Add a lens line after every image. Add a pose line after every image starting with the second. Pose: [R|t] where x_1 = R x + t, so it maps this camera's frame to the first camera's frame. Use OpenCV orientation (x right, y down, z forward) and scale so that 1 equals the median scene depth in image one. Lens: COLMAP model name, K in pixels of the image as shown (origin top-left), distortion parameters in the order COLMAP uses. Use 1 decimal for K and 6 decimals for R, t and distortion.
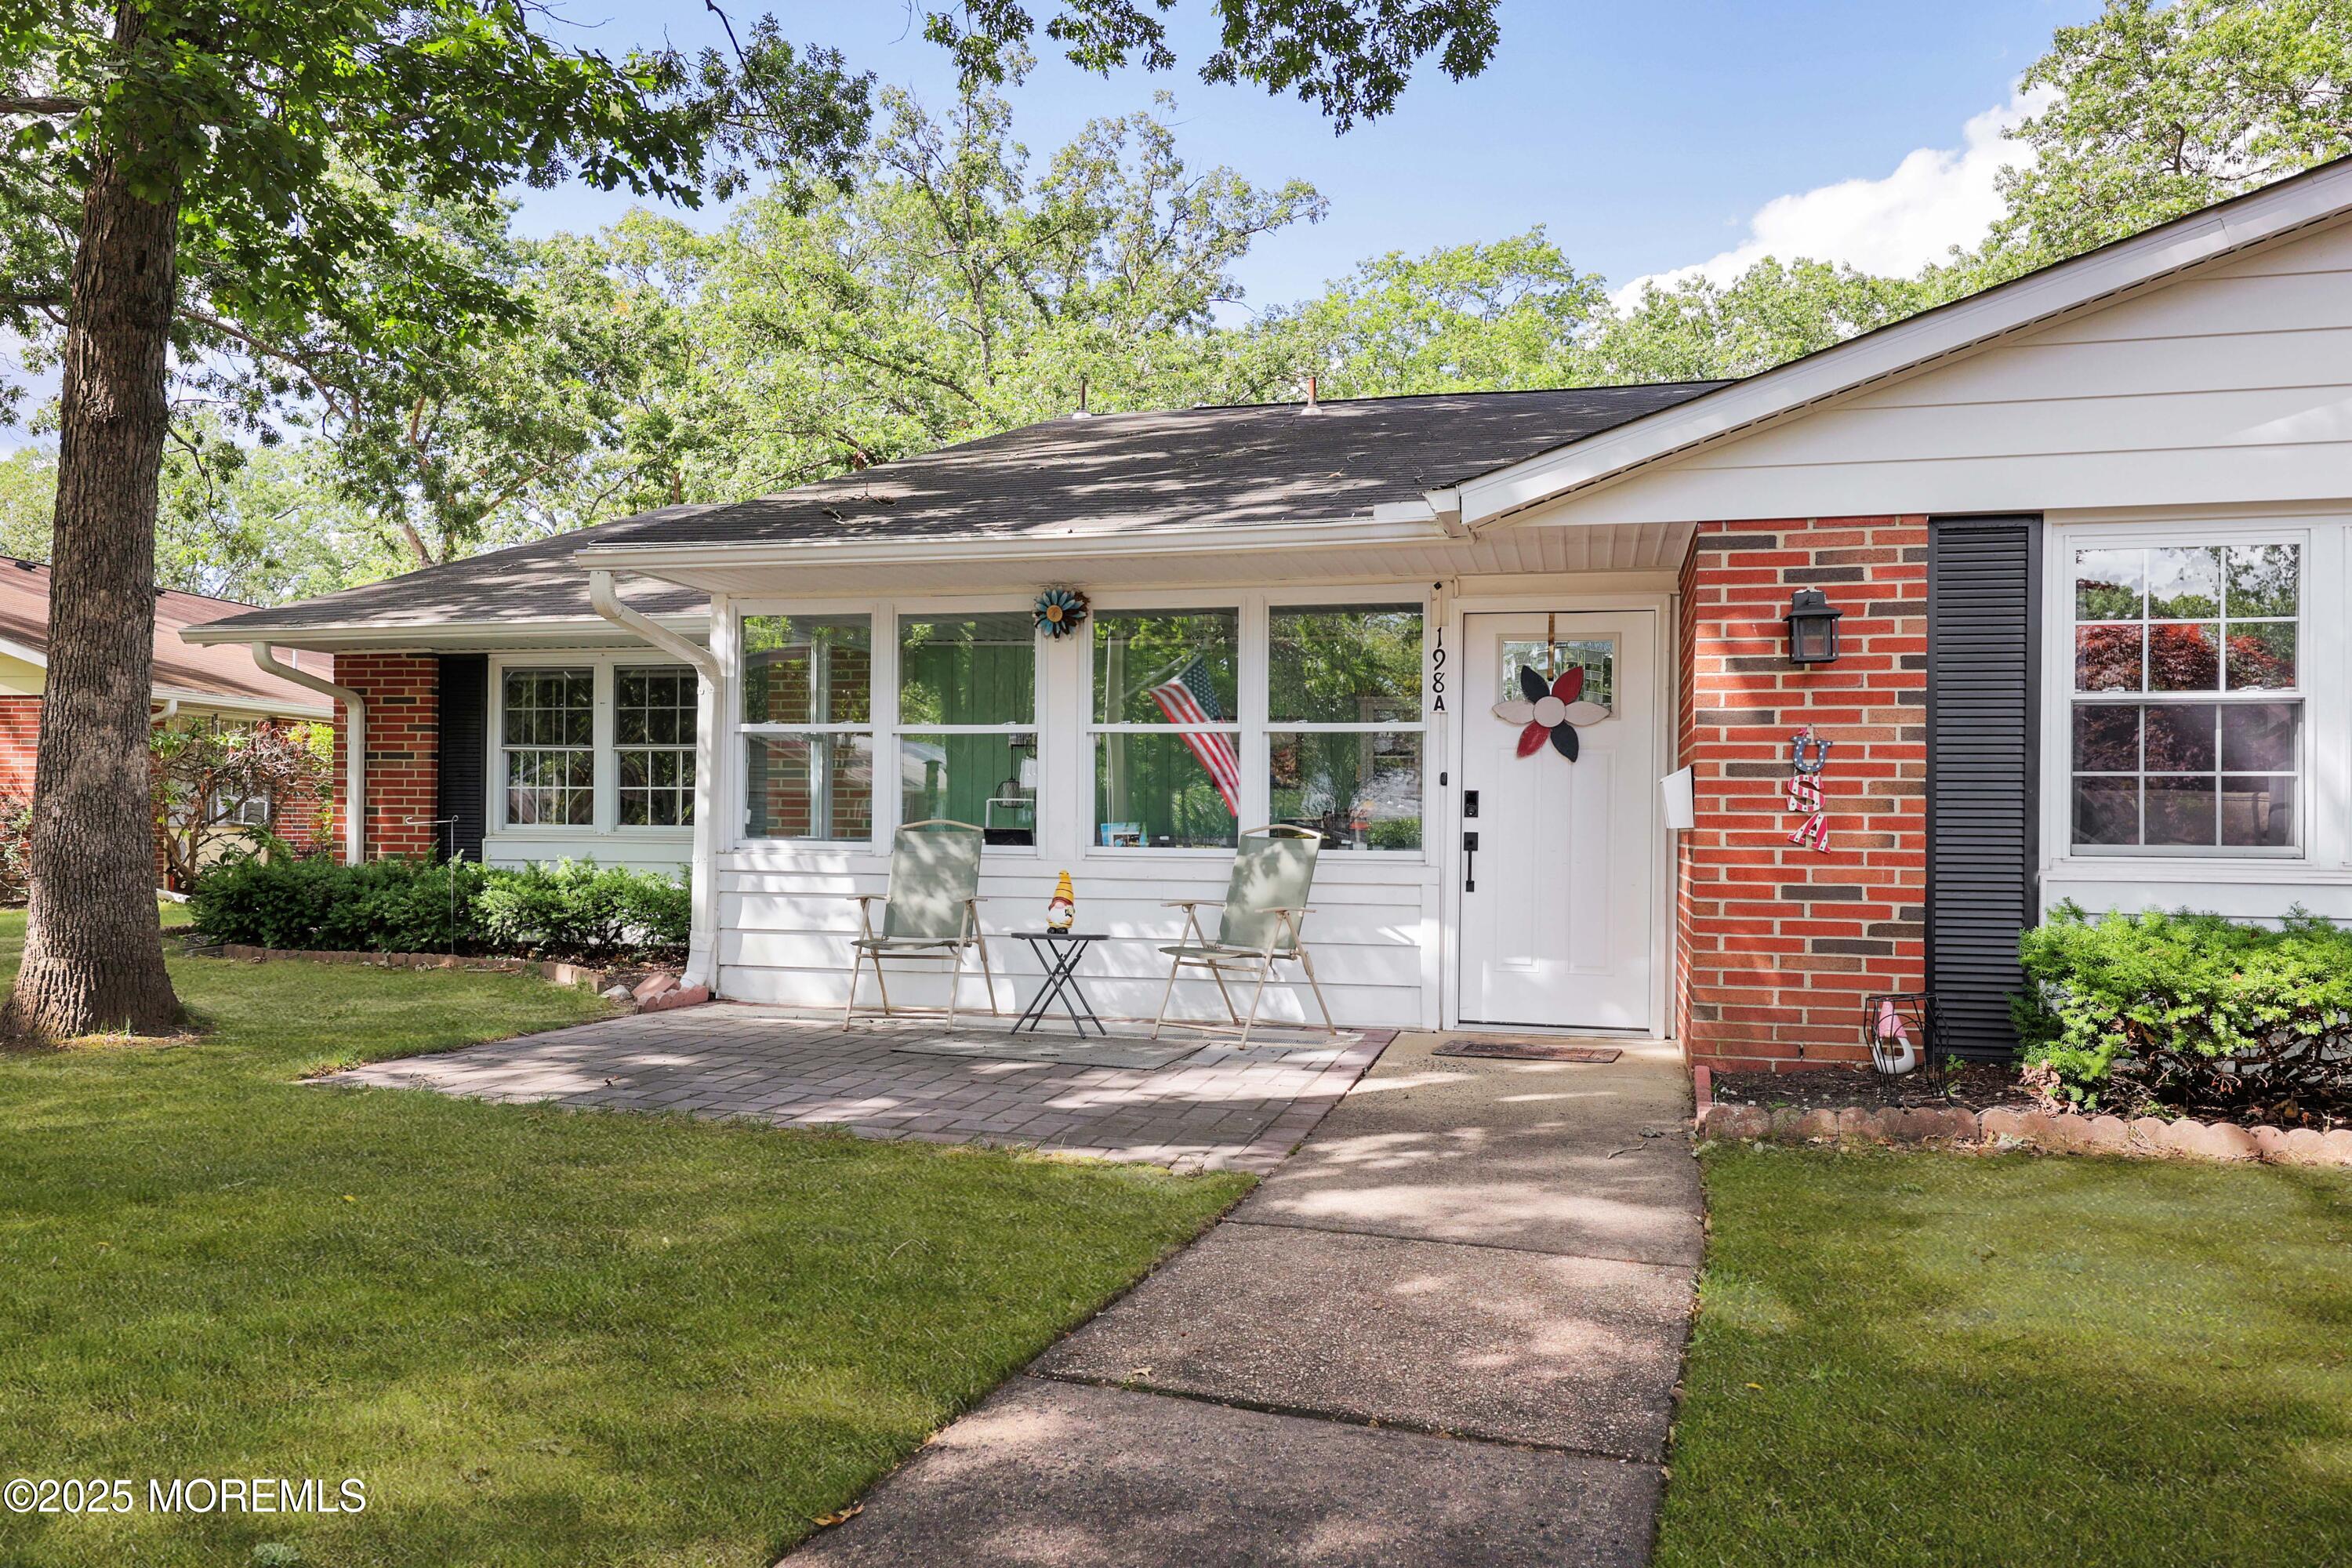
lens RADIAL K [[1346.5, 0, 1250.2], [0, 1346.5, 810.4], [0, 0, 1]] dist [0.002686, 0.000367]
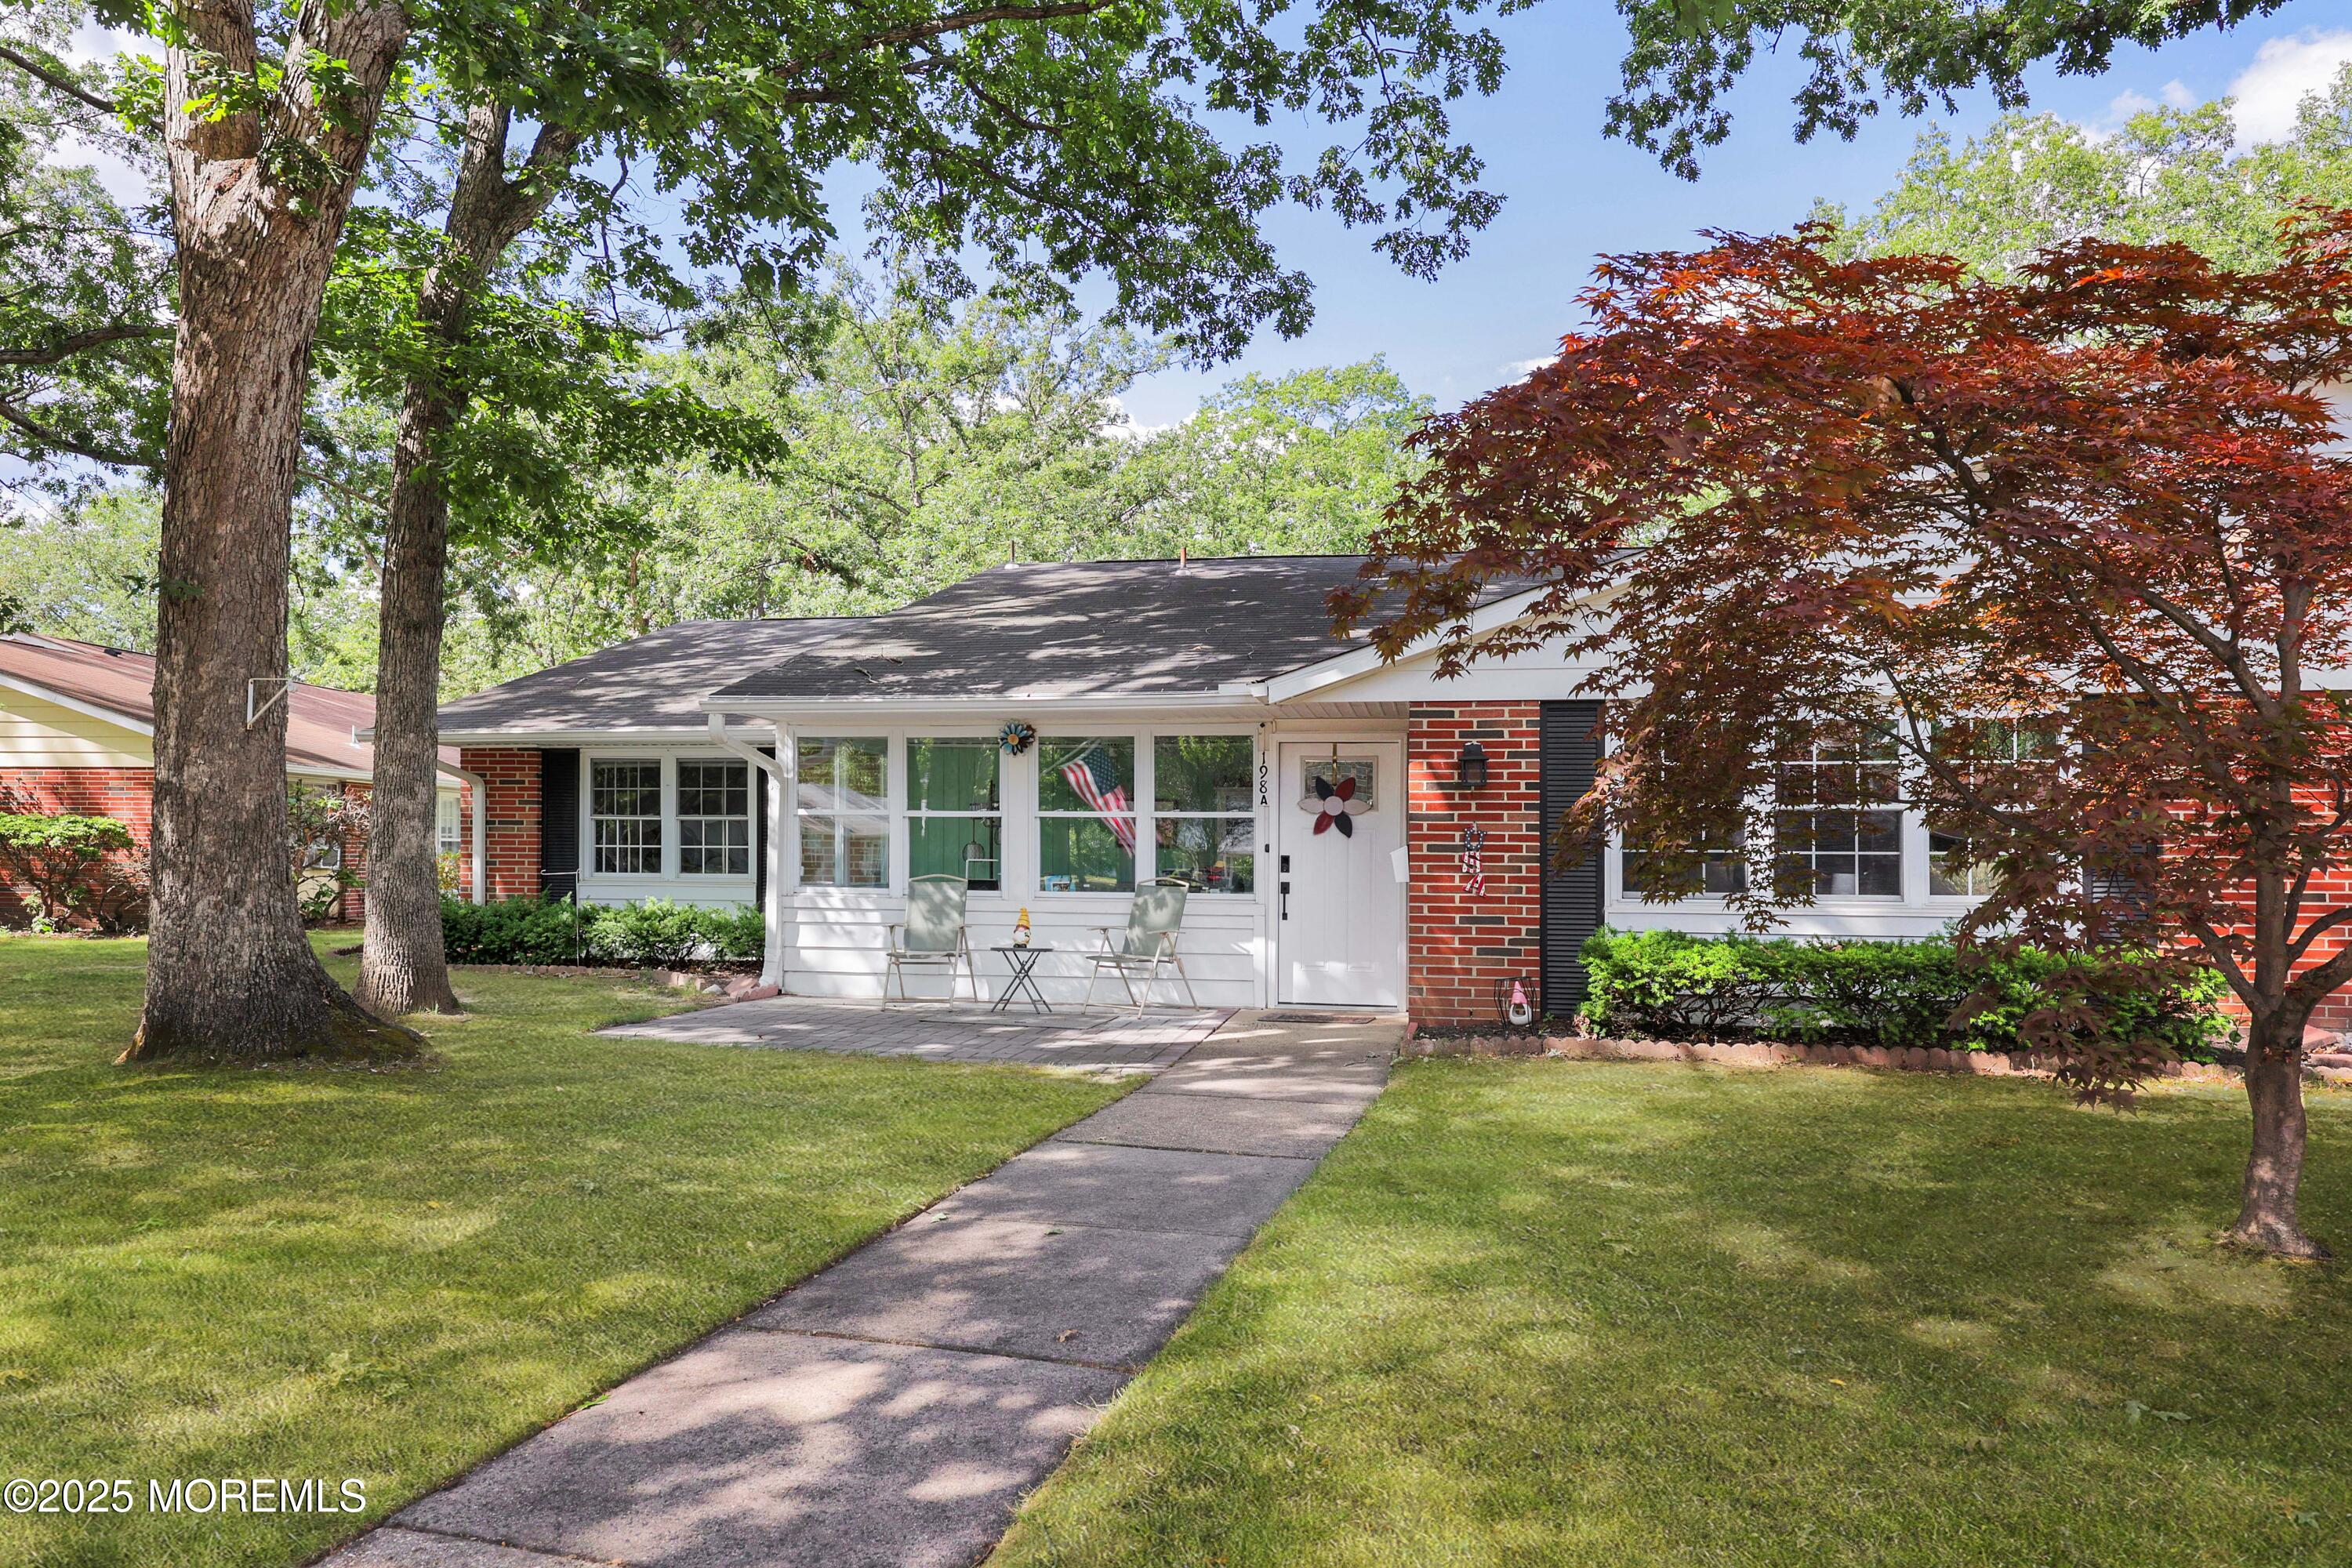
lens RADIAL K [[1379.2, 0, 1176.0], [0, 1379.2, 784.0], [0, 0, 1]] dist [0.013366, -0.018965]
pose [[0.999242, -0.000197, 0.038922, -0.025663], [0.001608, 0.999342, -0.036234, -0.040479], [-0.038889, 0.036269, 0.998585, -0.611763]]
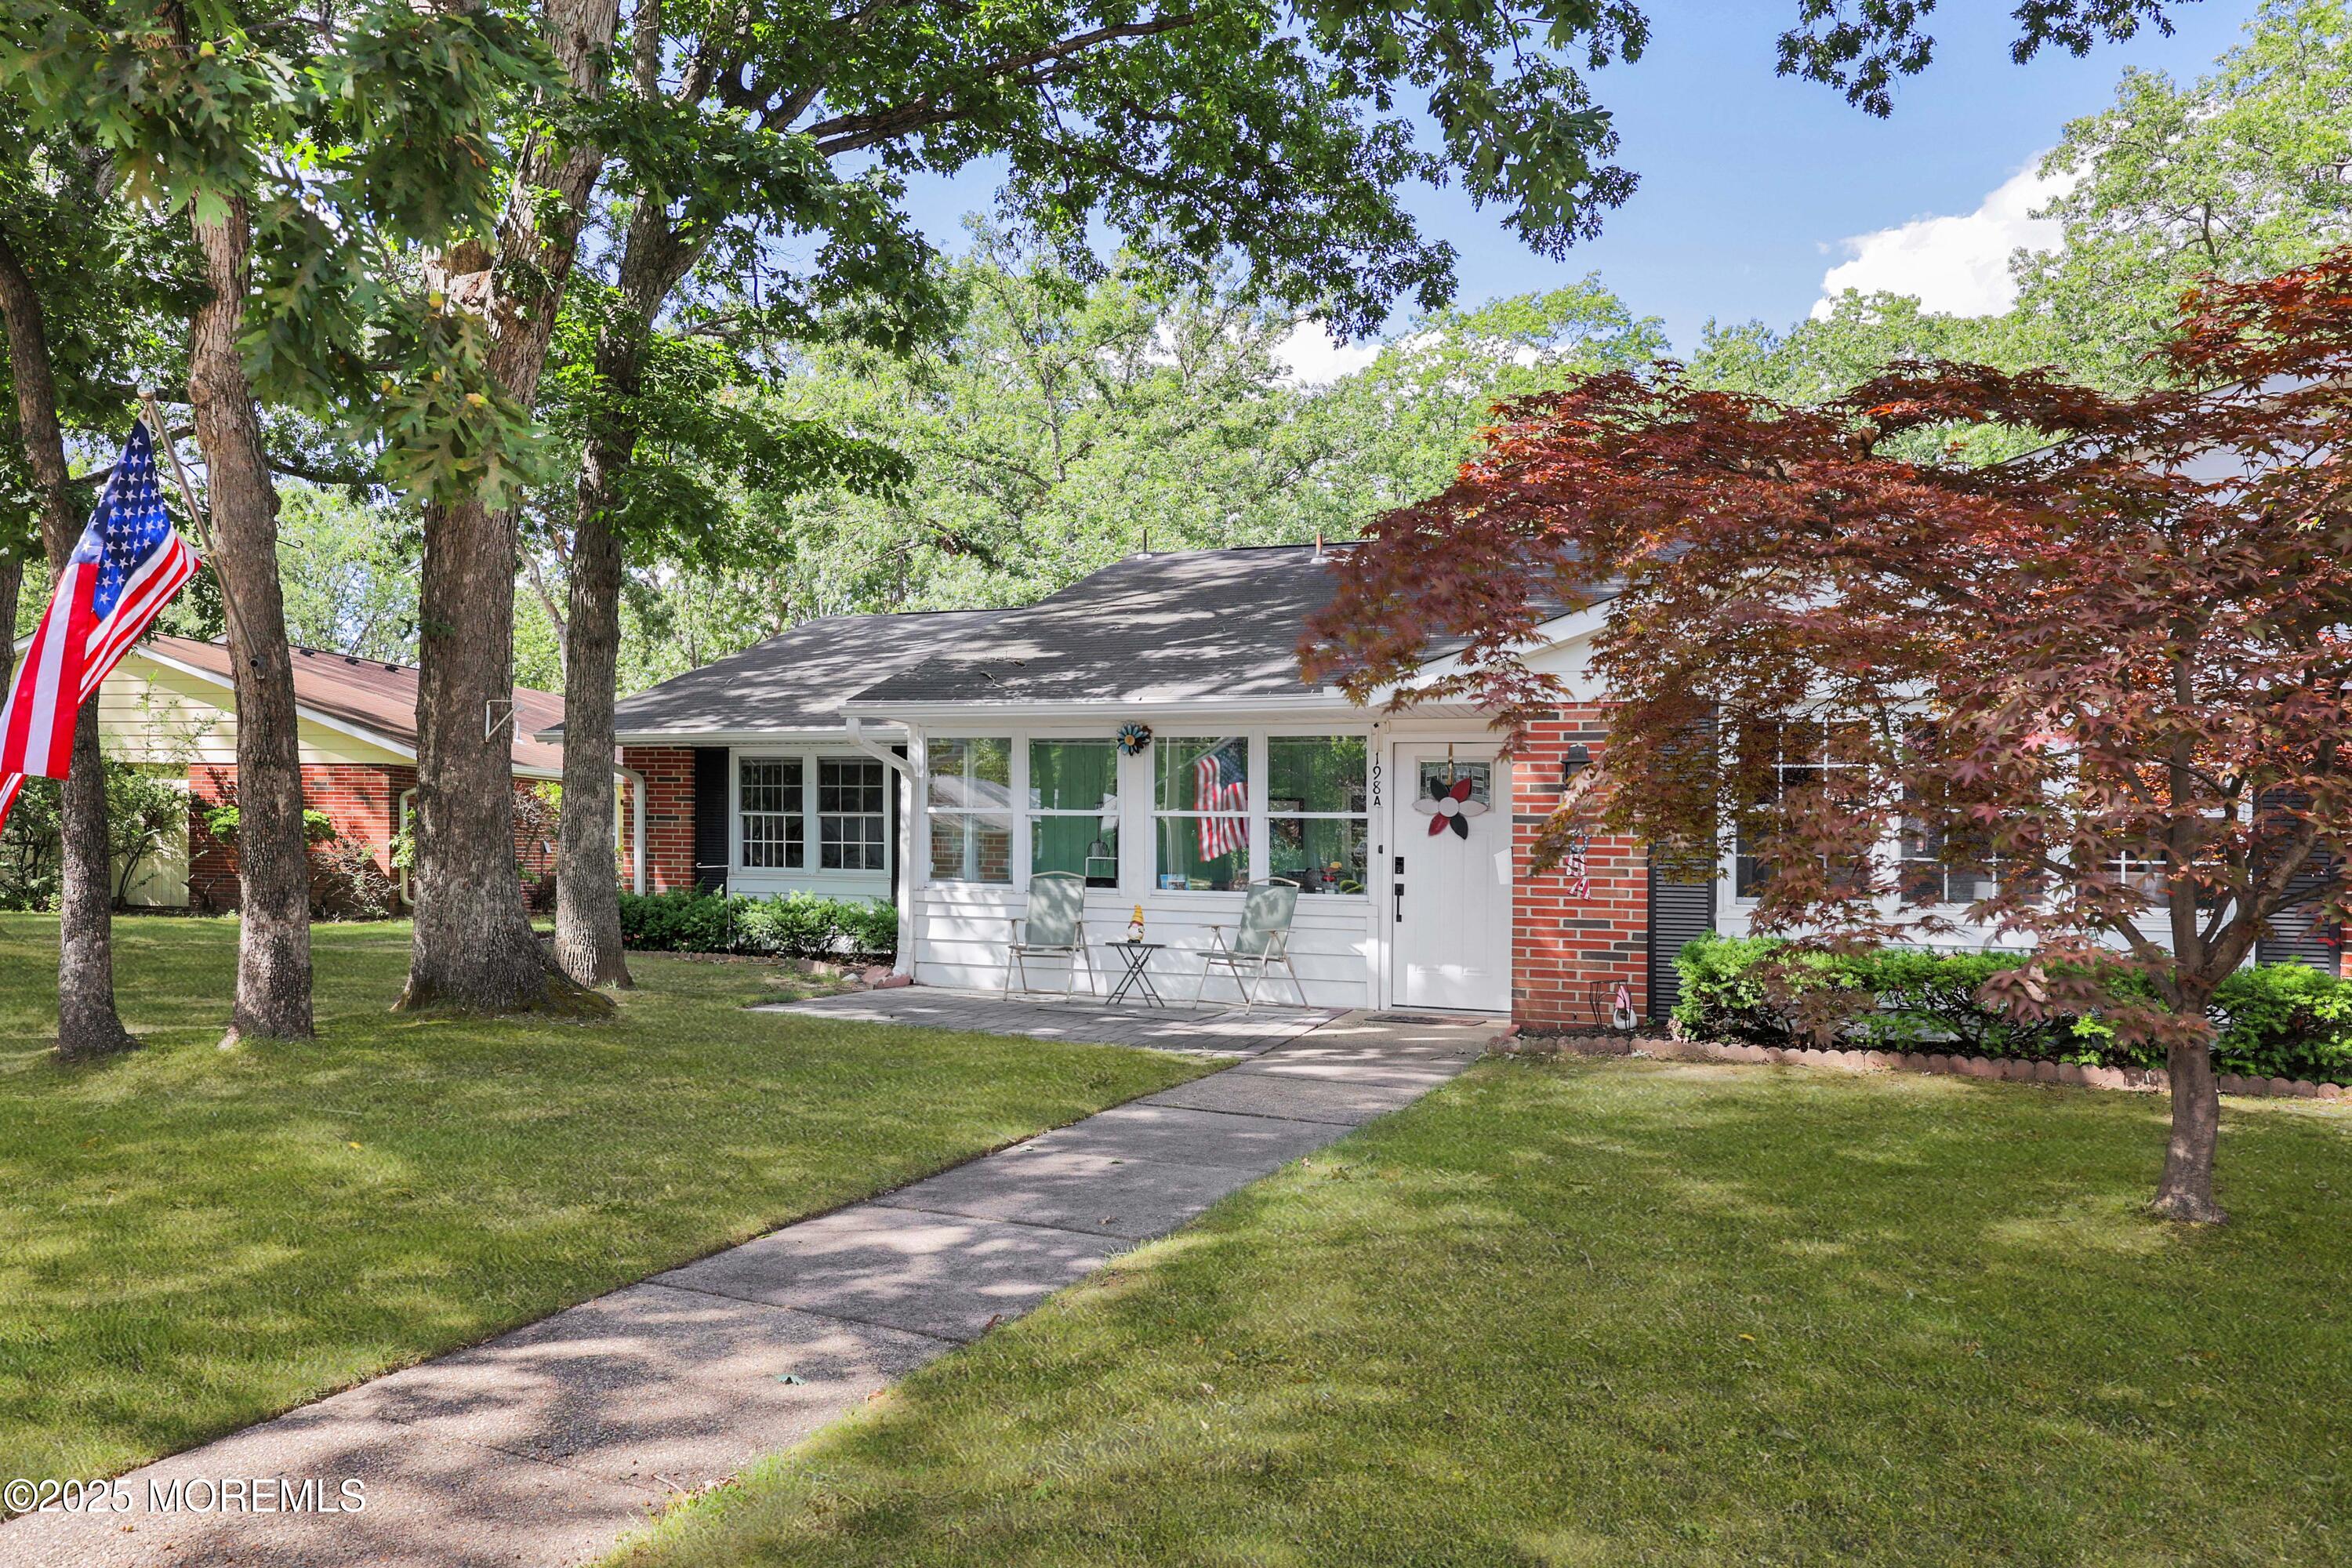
lens RADIAL K [[1692.3, 0, 1049.2], [0, 1692.3, 794.0], [0, 0, 1]] dist [0.000598, -0.005411]
pose [[0.985723, 0.002918, -0.168347, 0.095434], [-0.006628, 0.999747, -0.021481, -0.043332], [0.168242, 0.022290, 0.985494, -1.013730]]
